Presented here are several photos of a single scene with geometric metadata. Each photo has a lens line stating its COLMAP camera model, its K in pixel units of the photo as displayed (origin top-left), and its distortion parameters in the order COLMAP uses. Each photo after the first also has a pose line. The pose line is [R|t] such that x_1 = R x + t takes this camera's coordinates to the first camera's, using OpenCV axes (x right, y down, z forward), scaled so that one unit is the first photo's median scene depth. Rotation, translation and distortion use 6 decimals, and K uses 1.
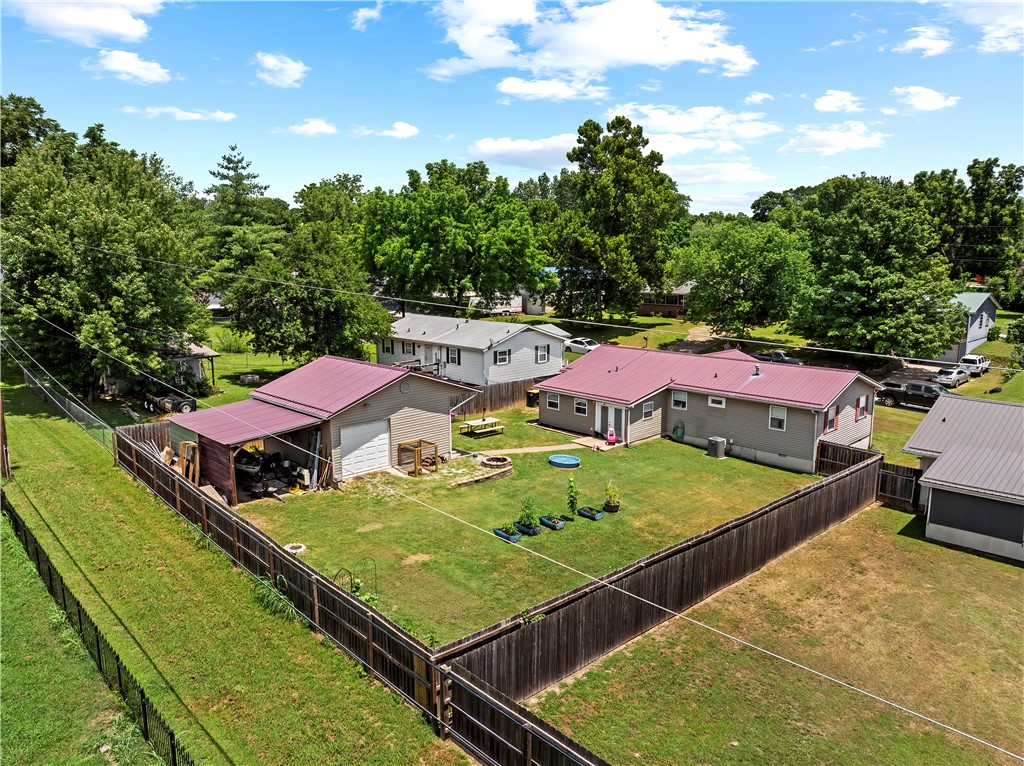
lens RADIAL K [[729.4, 0, 516.5], [0, 729.4, 372.1], [0, 0, 1]] dist [-0.035567, -0.000441]
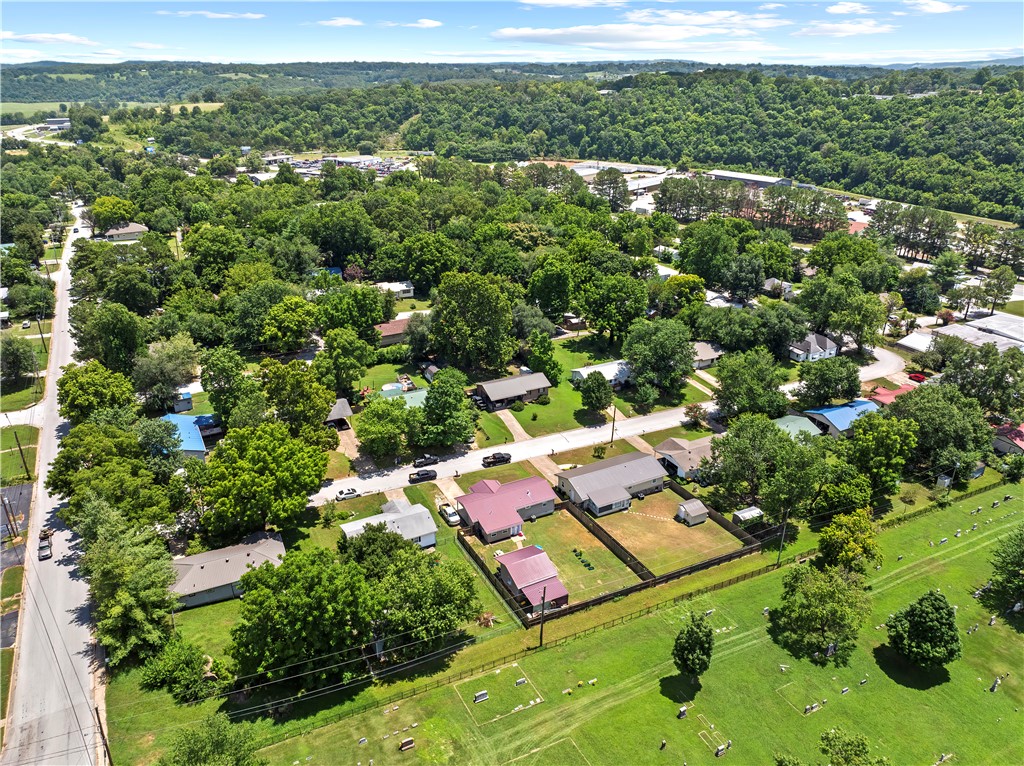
lens RADIAL K [[723.4, 0, 512.0], [0, 723.4, 383.0], [0, 0, 1]] dist [-0.027722, -0.002638]
pose [[0.299605, -0.394313, 0.868766, -2.282521], [0.153322, 0.918660, 0.364083, -1.614460], [-0.941663, 0.024120, 0.335692, -0.062601]]
